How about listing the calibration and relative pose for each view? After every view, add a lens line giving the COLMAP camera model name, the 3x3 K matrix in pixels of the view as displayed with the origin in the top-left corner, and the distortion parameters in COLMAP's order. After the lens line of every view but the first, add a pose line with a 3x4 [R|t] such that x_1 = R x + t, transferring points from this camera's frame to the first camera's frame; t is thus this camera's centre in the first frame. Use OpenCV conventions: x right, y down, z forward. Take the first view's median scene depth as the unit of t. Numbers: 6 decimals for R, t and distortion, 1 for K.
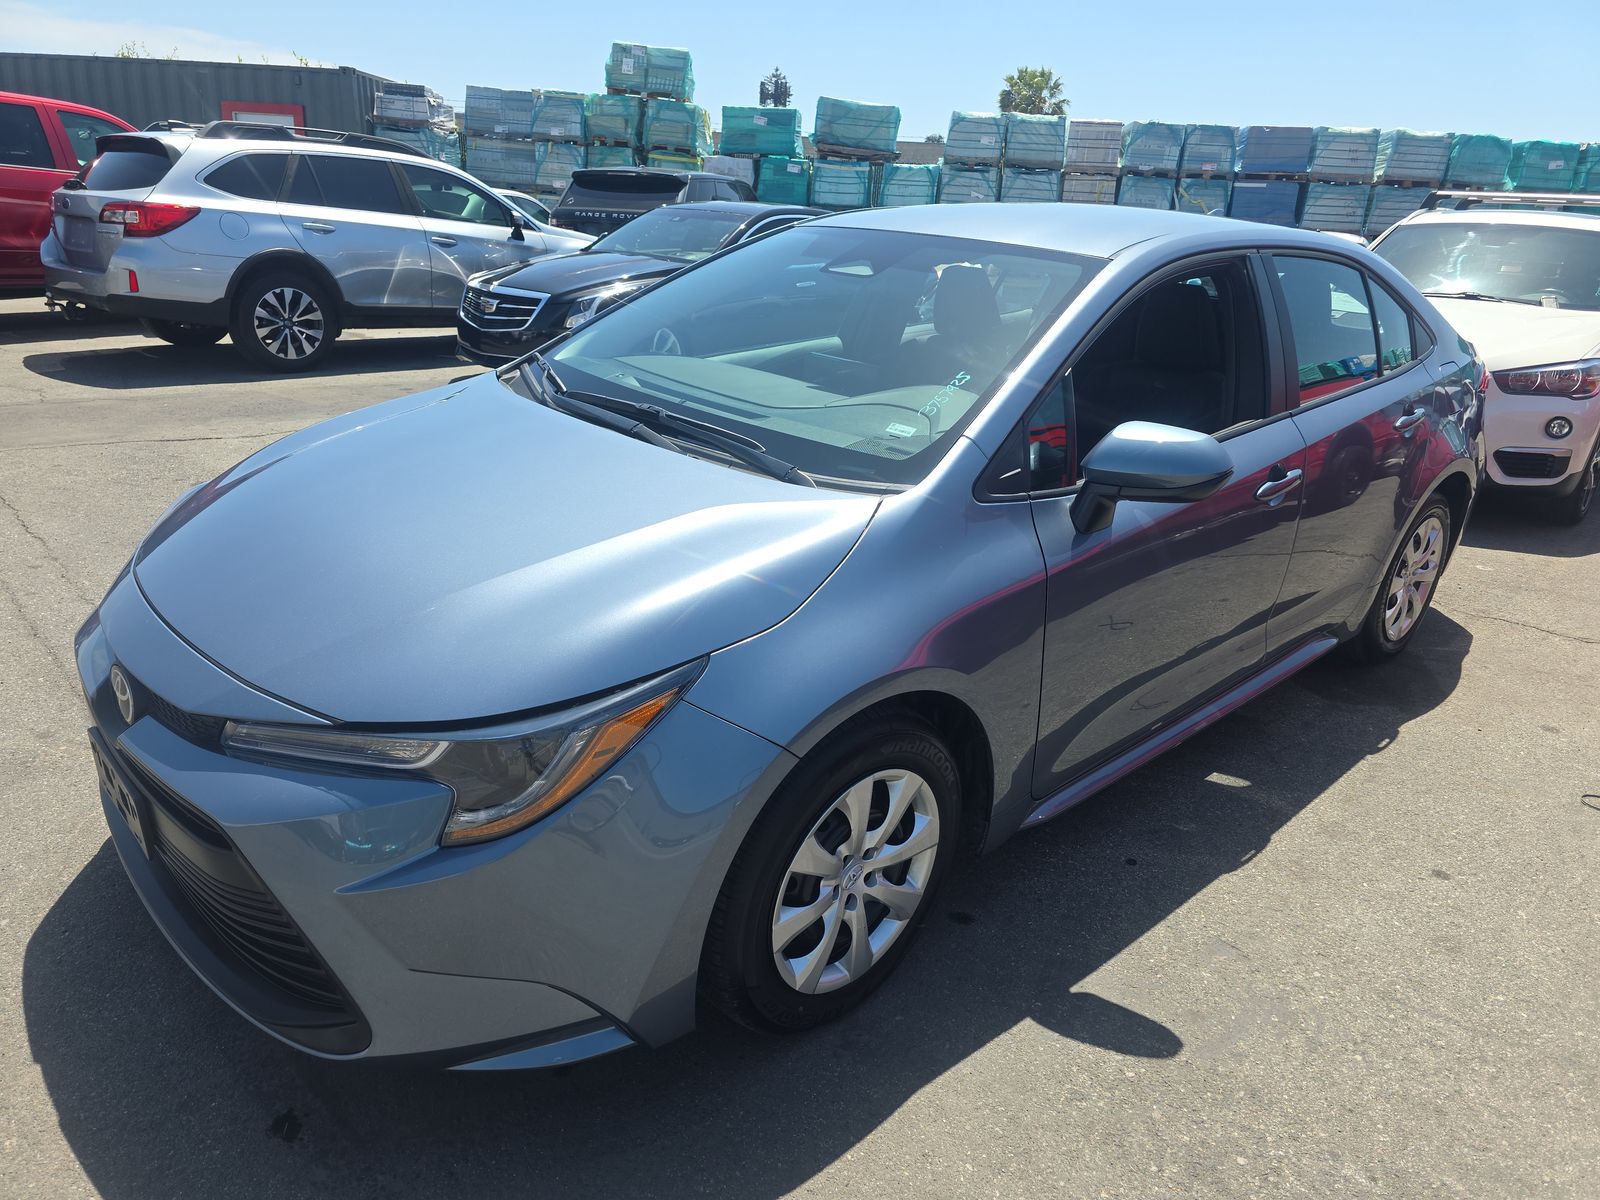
lens RADIAL K [[1060.0, 0, 800.0], [0, 1060.0, 600.0], [0, 0, 1]] dist [0.054743, -0.044651]
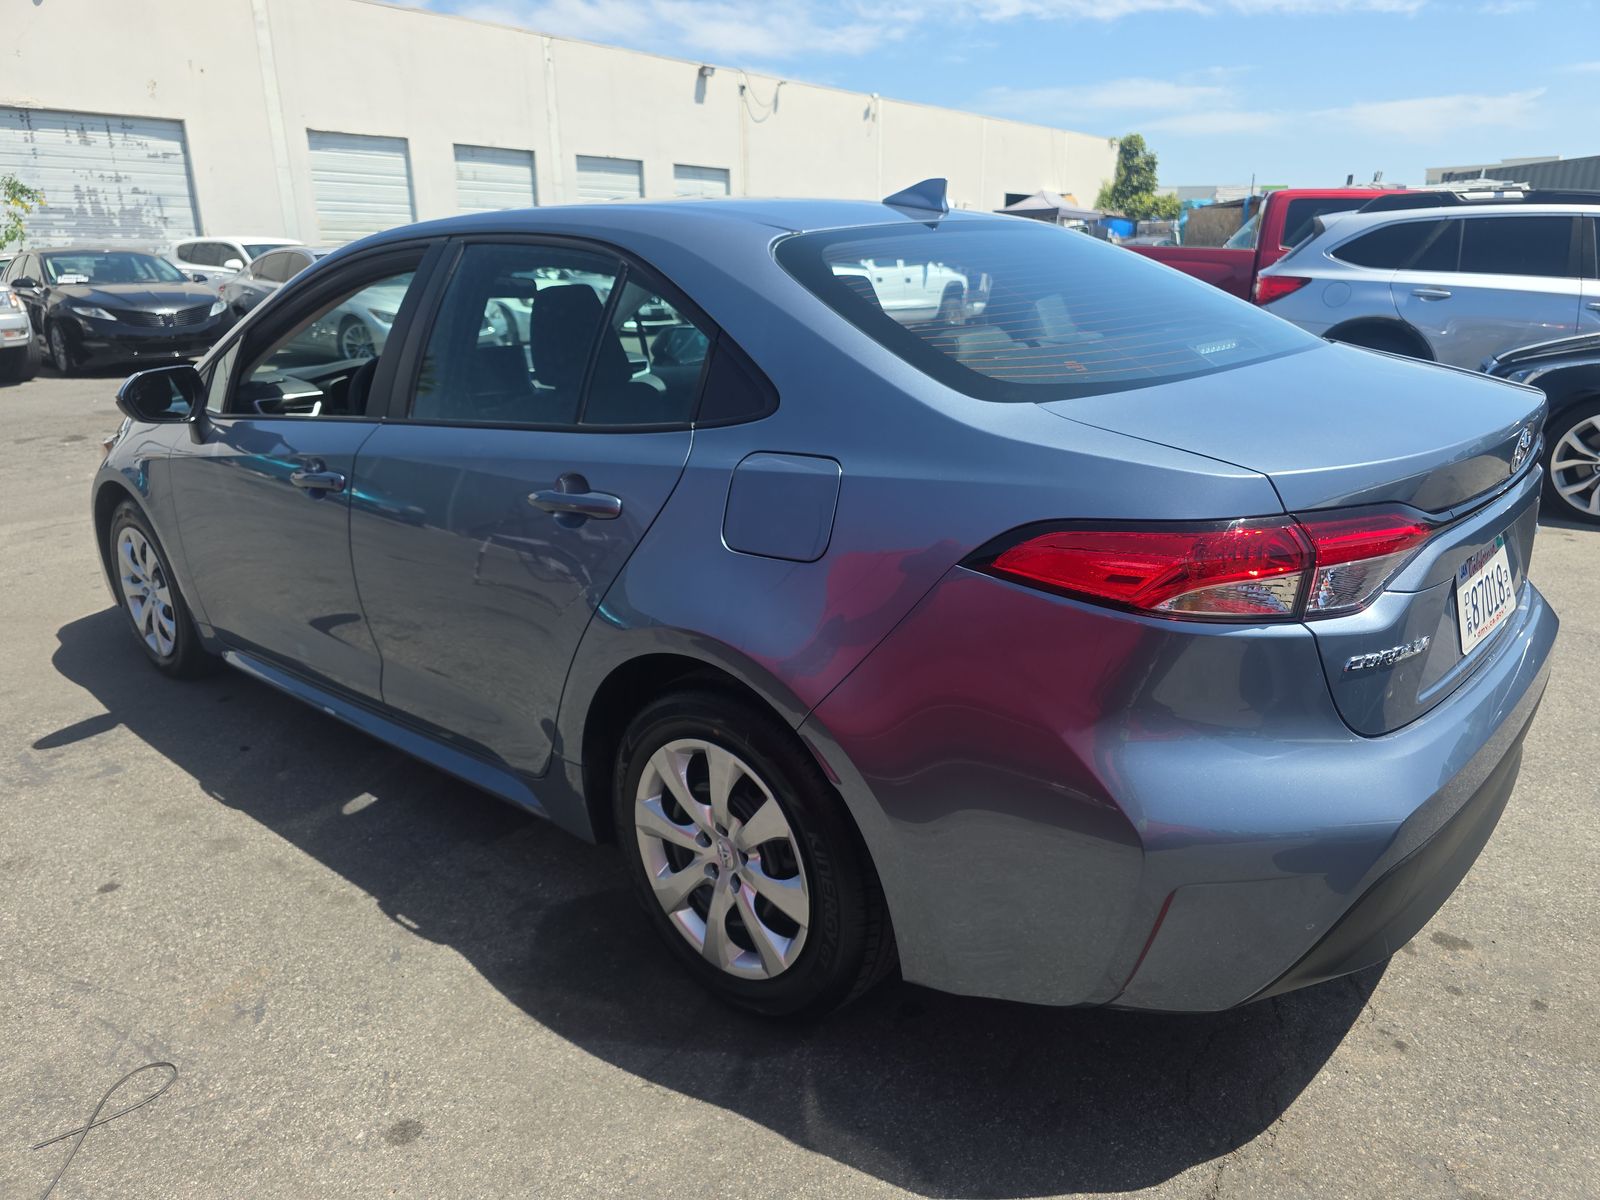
lens RADIAL K [[1060.0, 0, 800.0], [0, 1060.0, 600.0], [0, 0, 1]] dist [0.054743, -0.044651]
pose [[0.107635, 0.253192, -0.961410, 1.145720], [-0.338966, 0.918432, 0.203925, -0.275398], [0.934621, 0.303936, 0.184679, 1.012908]]
